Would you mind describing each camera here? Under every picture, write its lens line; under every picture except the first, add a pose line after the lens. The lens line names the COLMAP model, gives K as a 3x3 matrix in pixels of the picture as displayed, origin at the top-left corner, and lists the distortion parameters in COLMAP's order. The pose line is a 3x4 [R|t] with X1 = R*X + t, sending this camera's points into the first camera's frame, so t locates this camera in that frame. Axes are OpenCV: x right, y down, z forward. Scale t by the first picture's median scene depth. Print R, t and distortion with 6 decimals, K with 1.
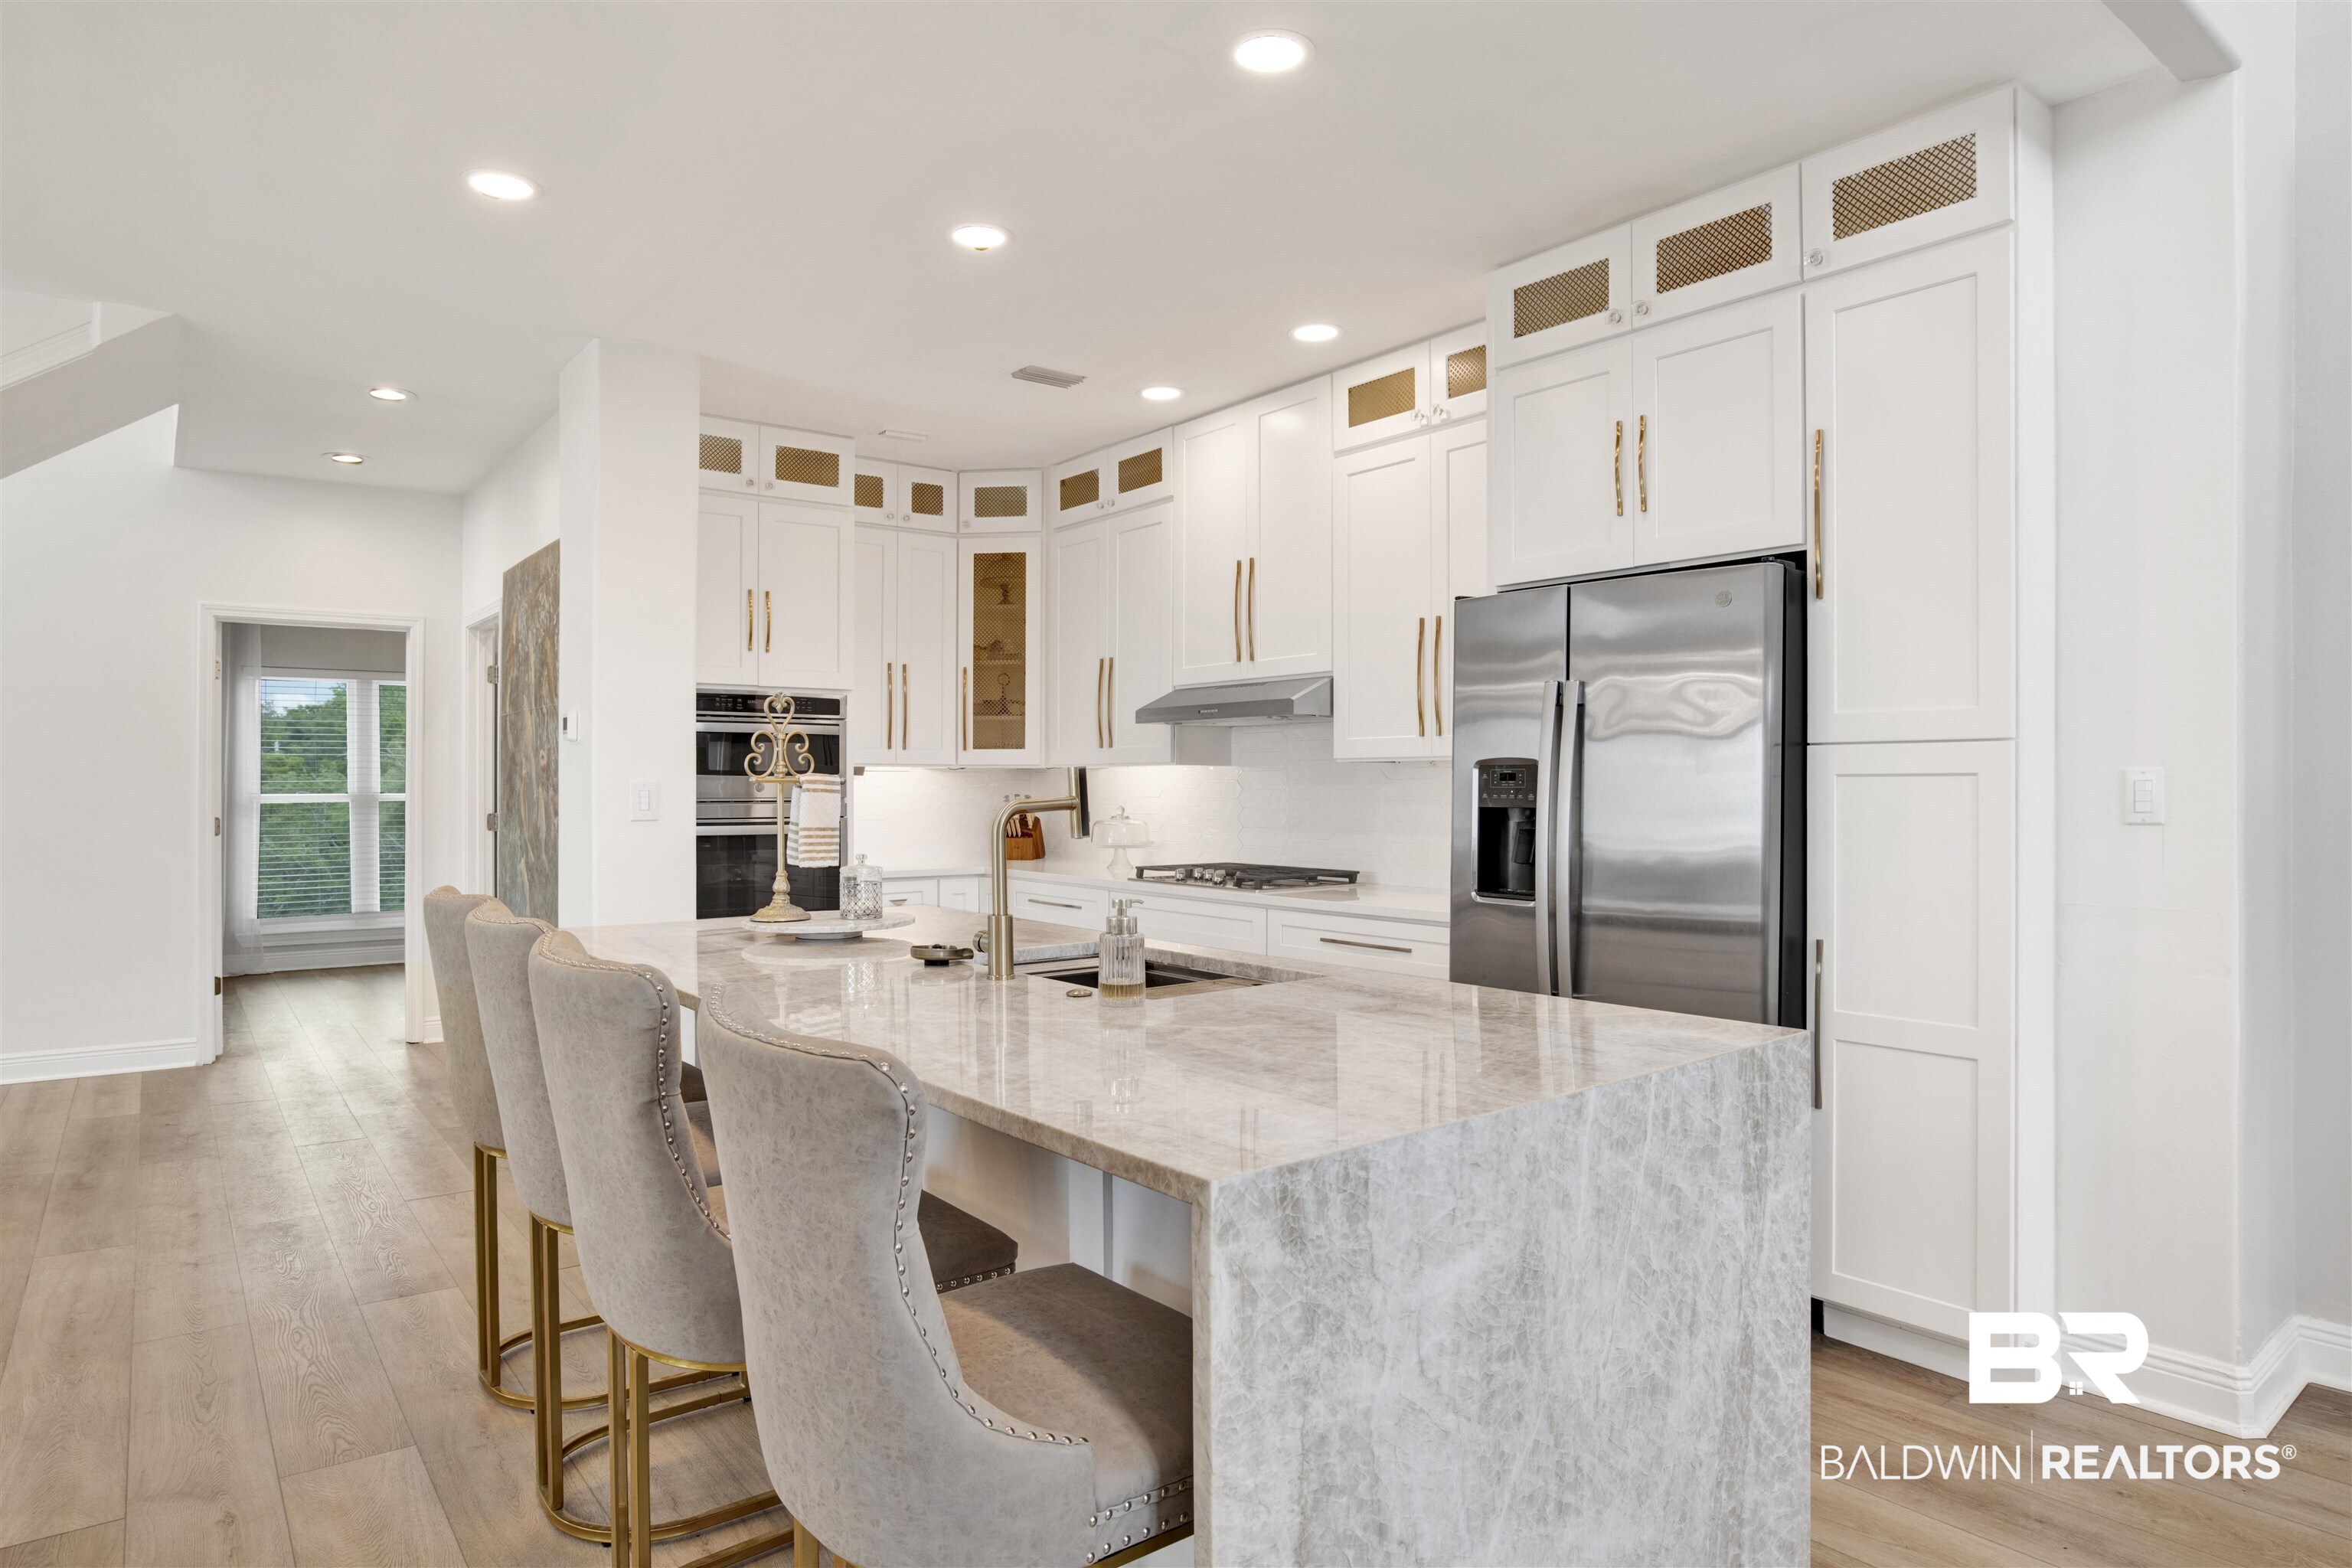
lens RADIAL K [[1314.2, 0, 1174.5], [0, 1314.2, 787.5], [0, 0, 1]] dist [-0.055198, 0.011047]
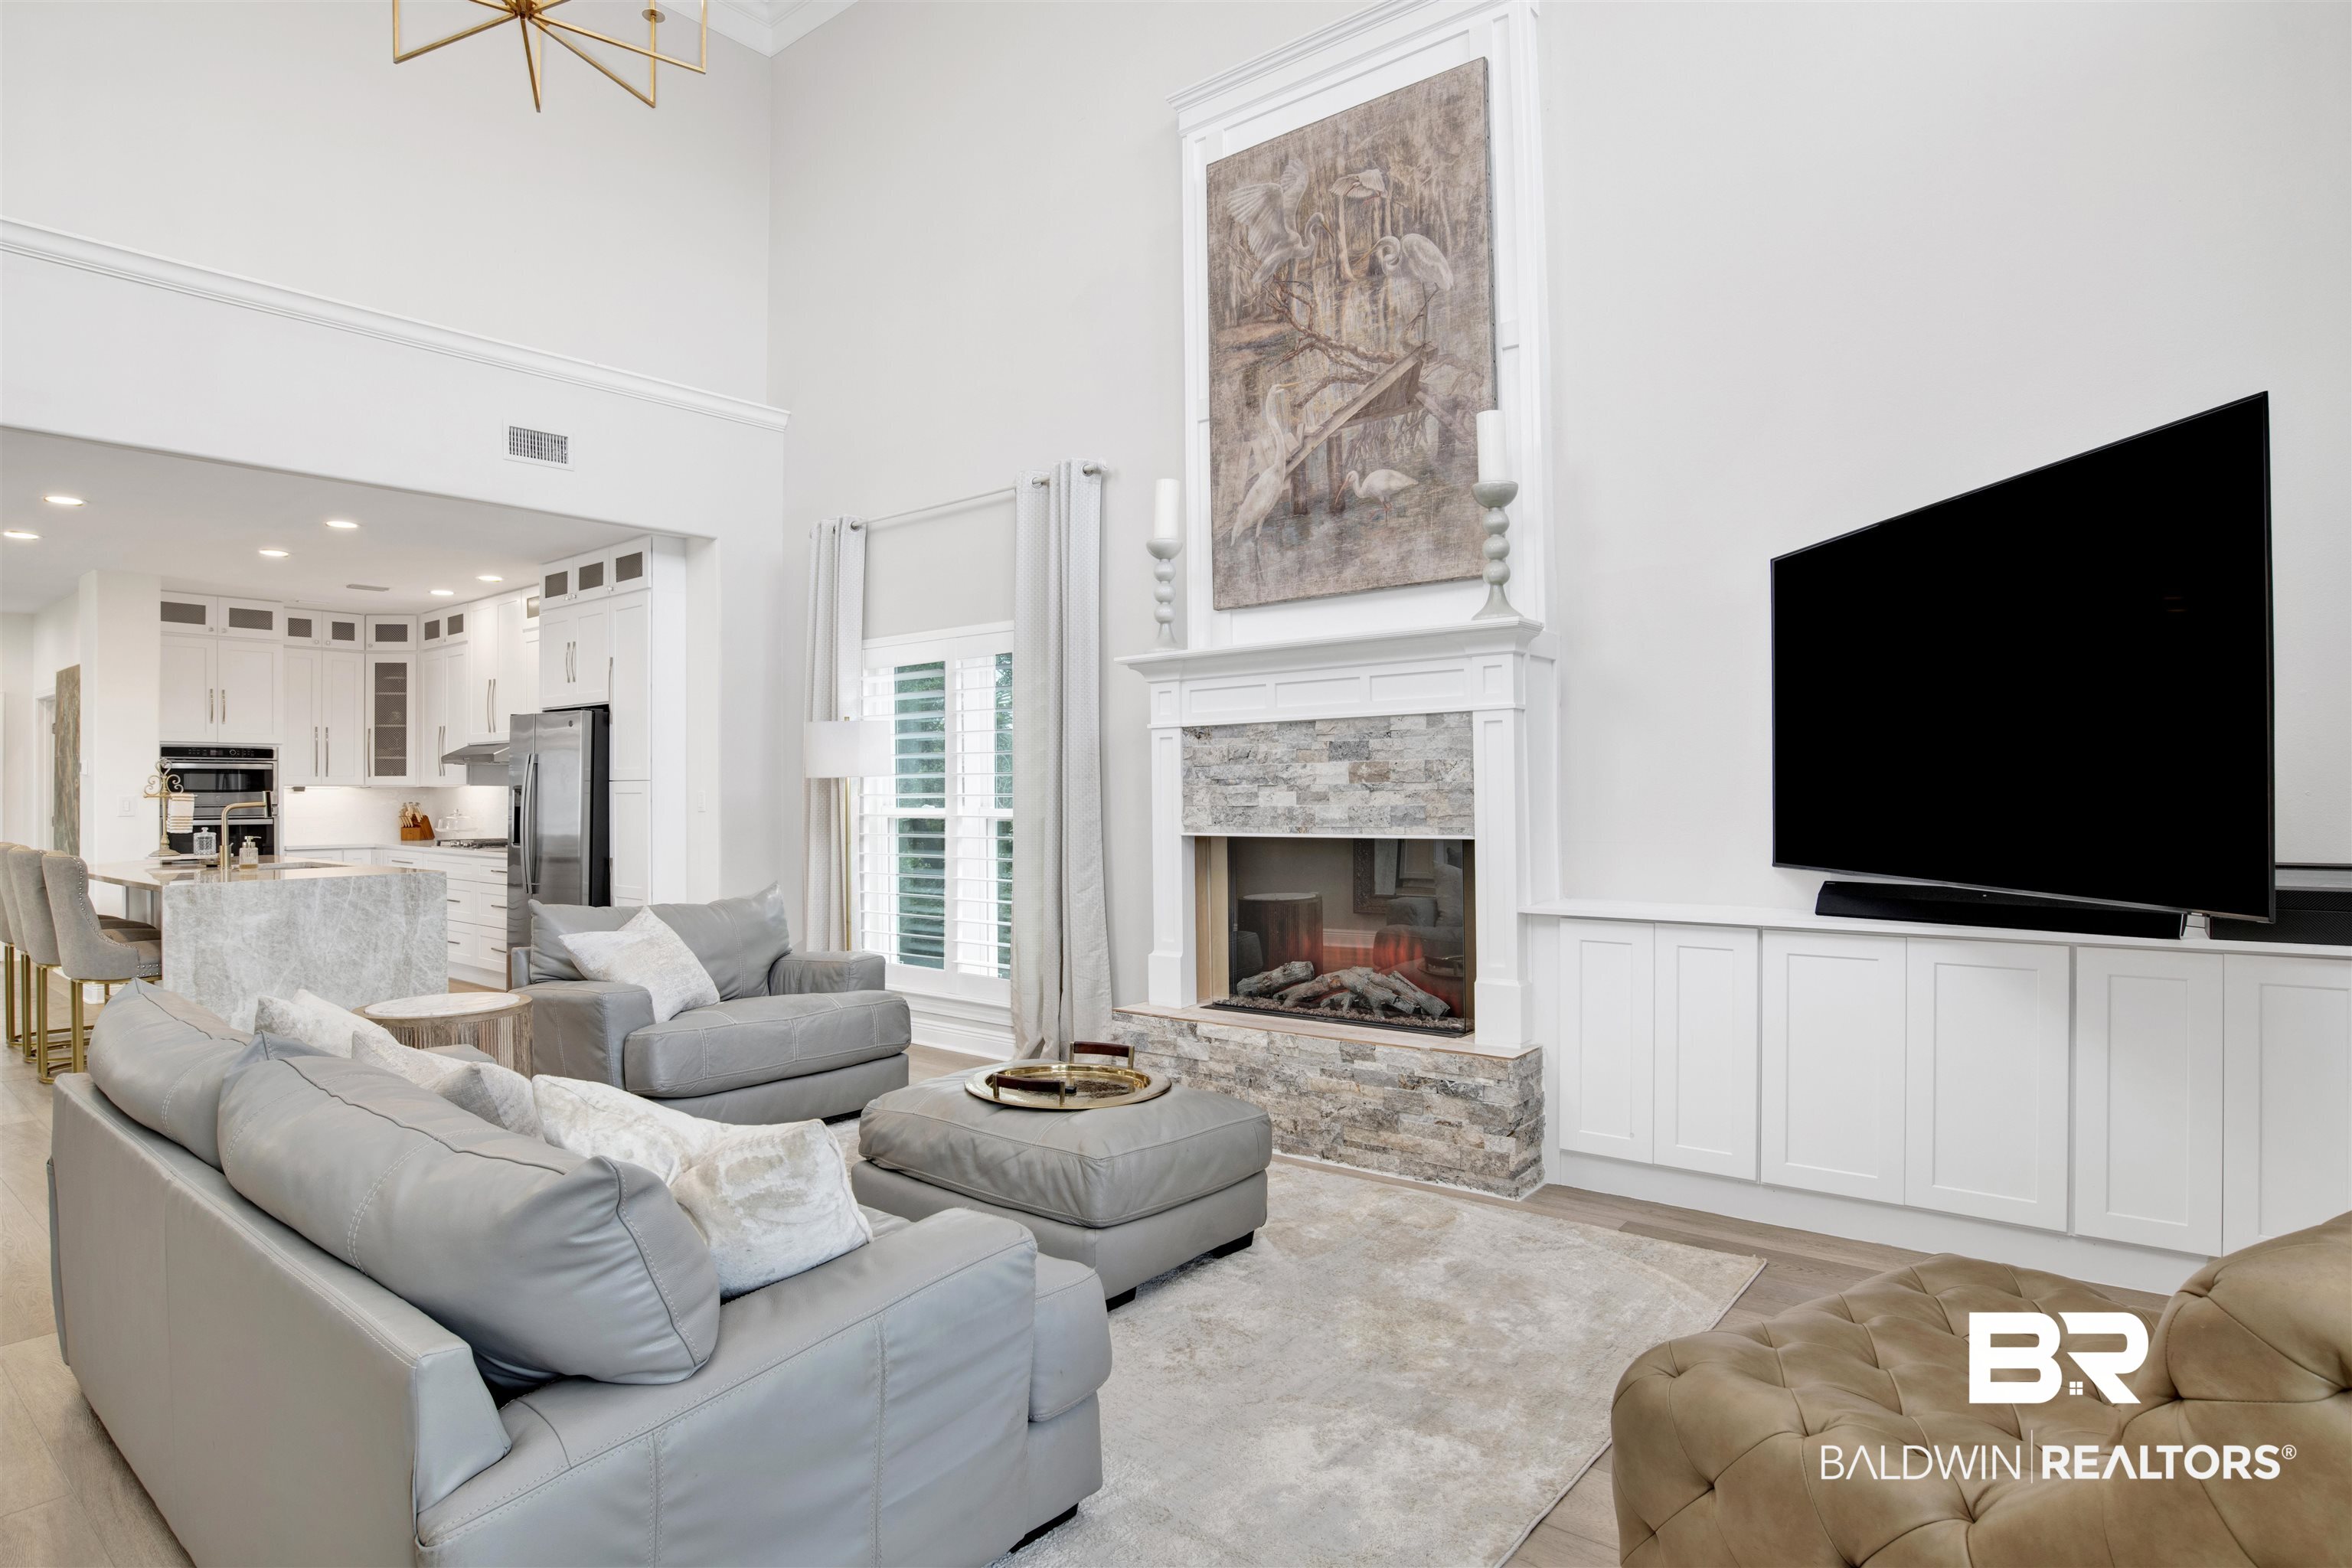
lens RADIAL K [[1228.4, 0, 1160.9], [0, 1228.4, 791.5], [0, 0, 1]] dist [-0.033537, 0.004710]
pose [[0.976066, -0.001734, 0.217469, 0.510294], [0.002620, 0.999989, -0.003788, -0.000204], [-0.217460, 0.004267, 0.976060, -0.780963]]
